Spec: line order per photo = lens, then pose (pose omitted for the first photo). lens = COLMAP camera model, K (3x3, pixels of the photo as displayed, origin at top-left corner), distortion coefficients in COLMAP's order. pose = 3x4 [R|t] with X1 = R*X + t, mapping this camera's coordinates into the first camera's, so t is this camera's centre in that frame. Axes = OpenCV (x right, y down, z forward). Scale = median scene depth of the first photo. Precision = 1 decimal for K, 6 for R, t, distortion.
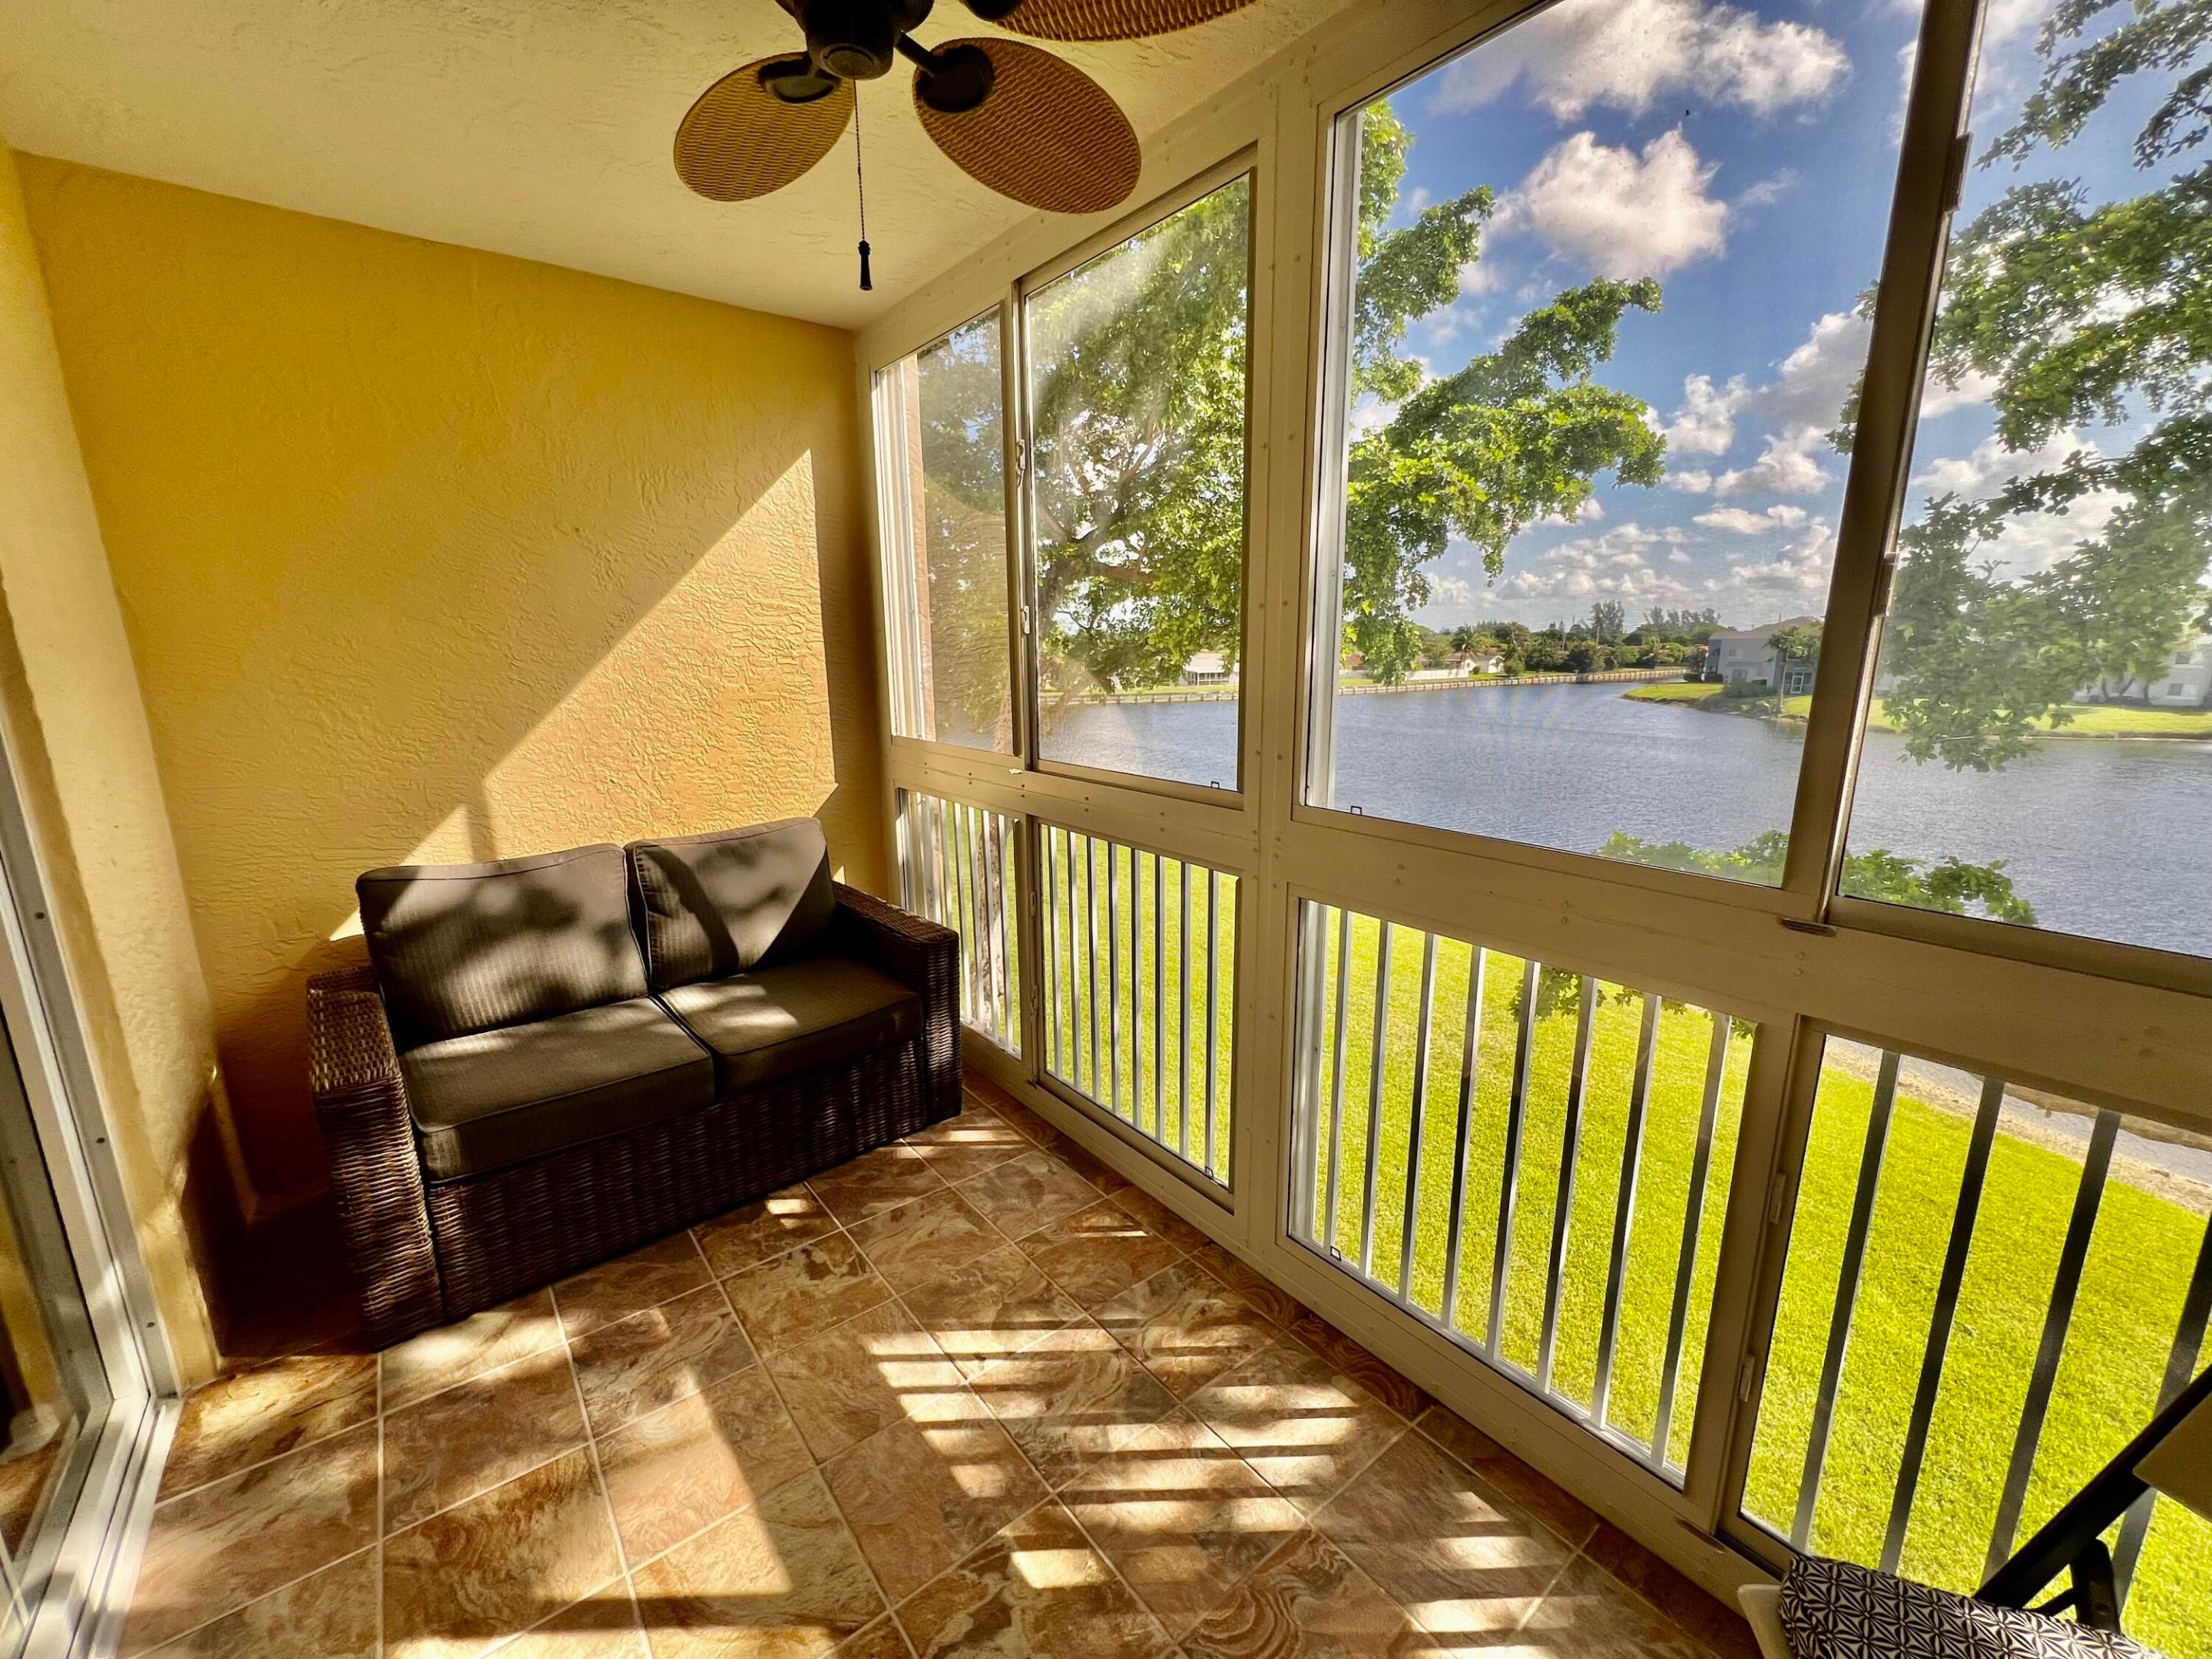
lens RADIAL K [[887.4, 0, 1108.8], [0, 887.4, 833.8], [0, 0, 1]] dist [-0.004696, -0.000188]
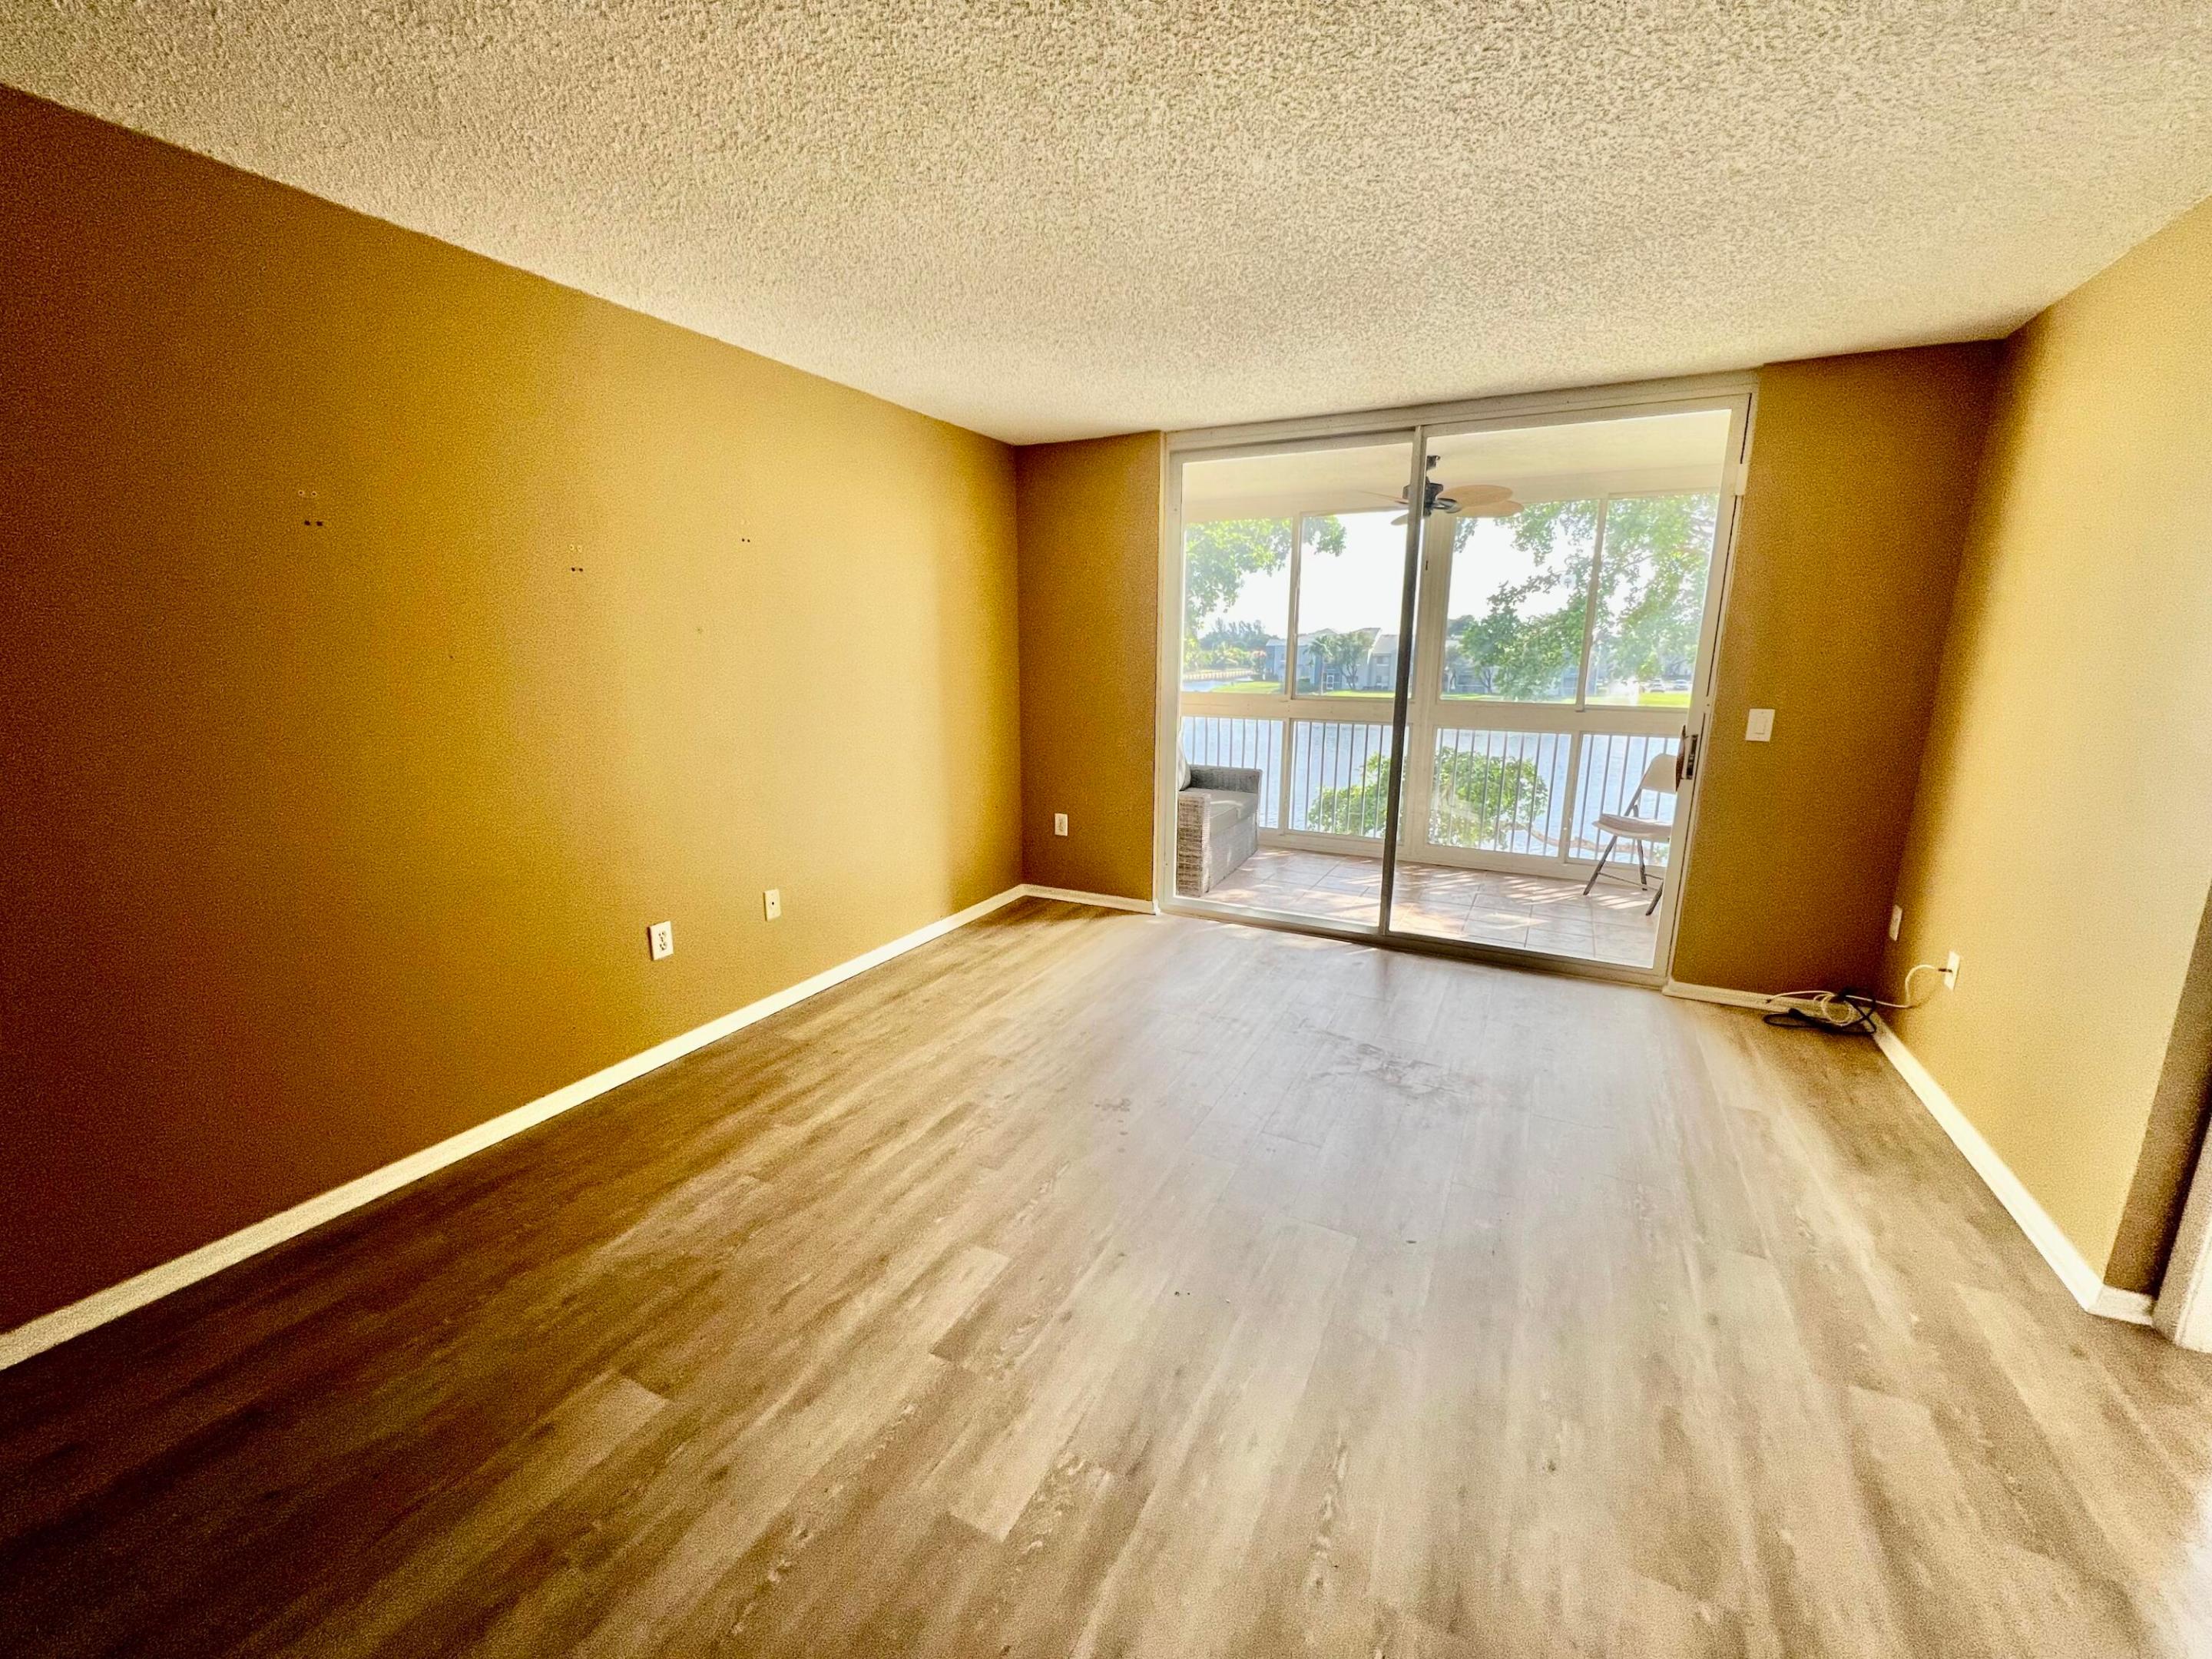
lens RADIAL K [[887.4, 0, 1108.8], [0, 887.4, 833.8], [0, 0, 1]] dist [-0.004696, -0.000188]
pose [[0.910704, -0.073344, 0.406496, -0.374572], [0.073942, 0.997161, 0.014259, 0.054022], [-0.406387, 0.017071, 0.913541, -0.247684]]
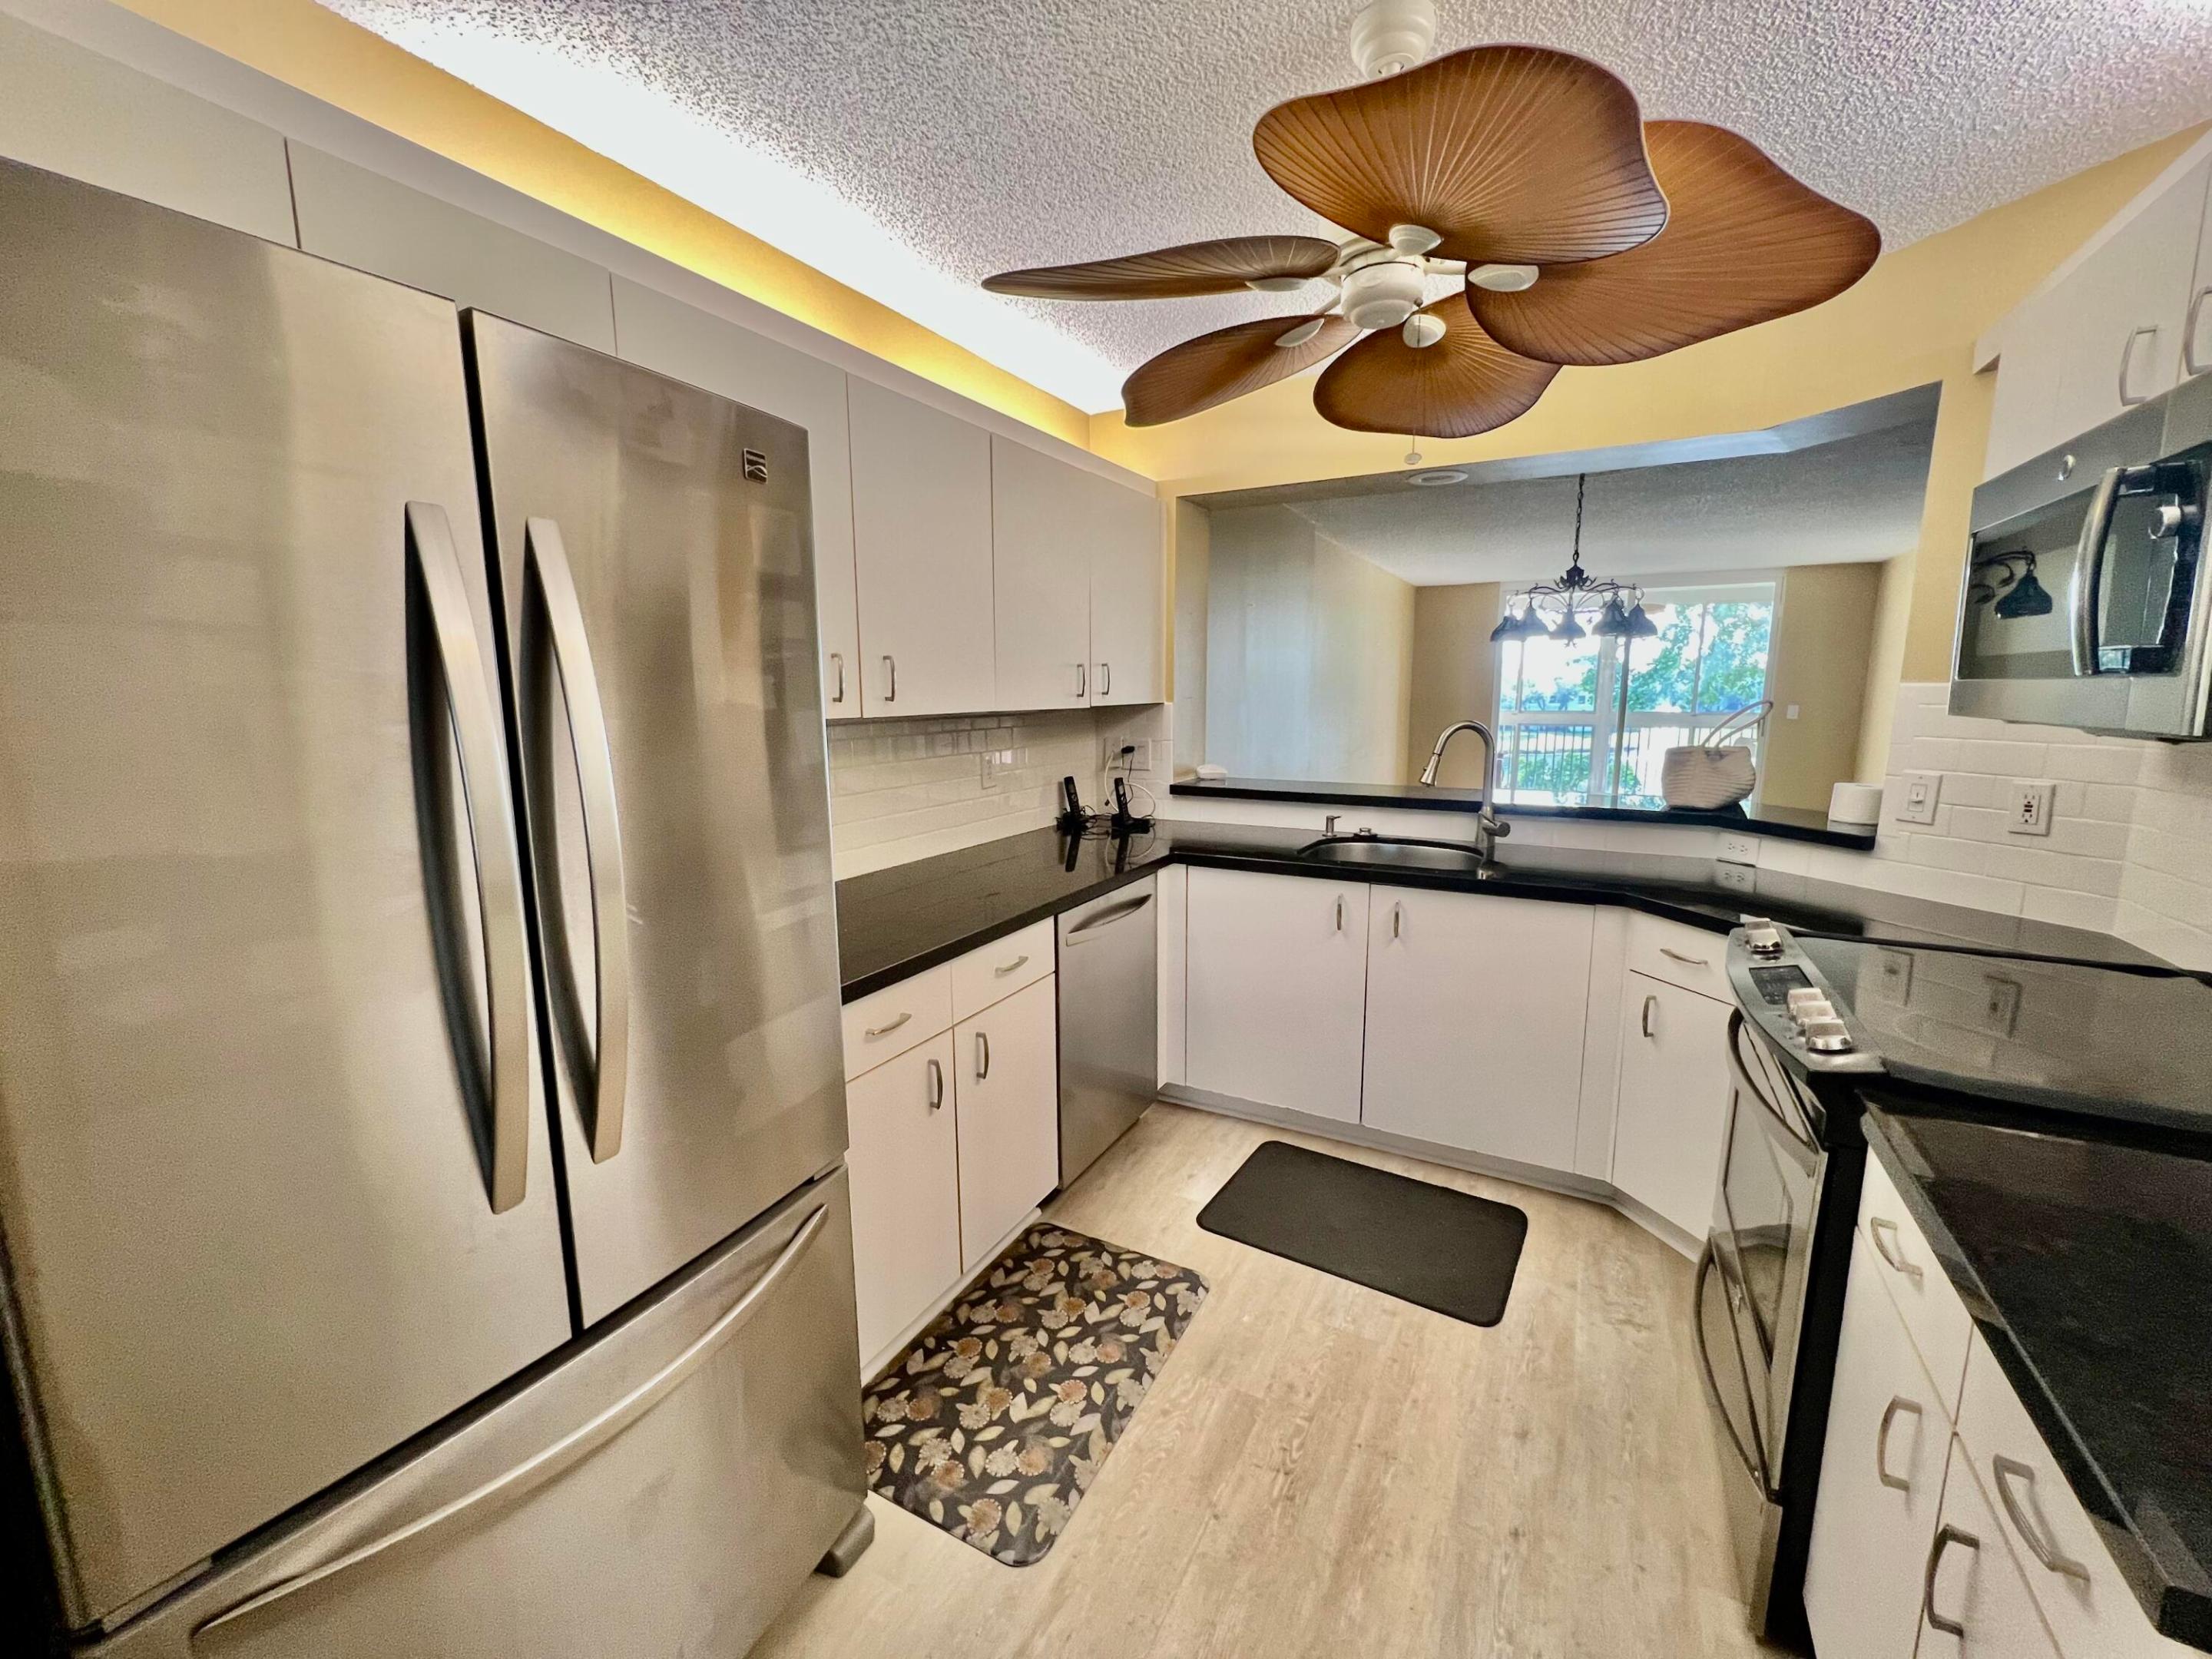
lens RADIAL K [[887.6, 0, 1104.9], [0, 887.6, 831.9], [0, 0, 1]] dist [-0.000842, -0.000401]
pose [[0.920613, -0.057881, 0.386162, -0.890872], [0.077532, 0.996358, -0.035496, 0.122998], [-0.382701, 0.062618, 0.921748, -0.532289]]
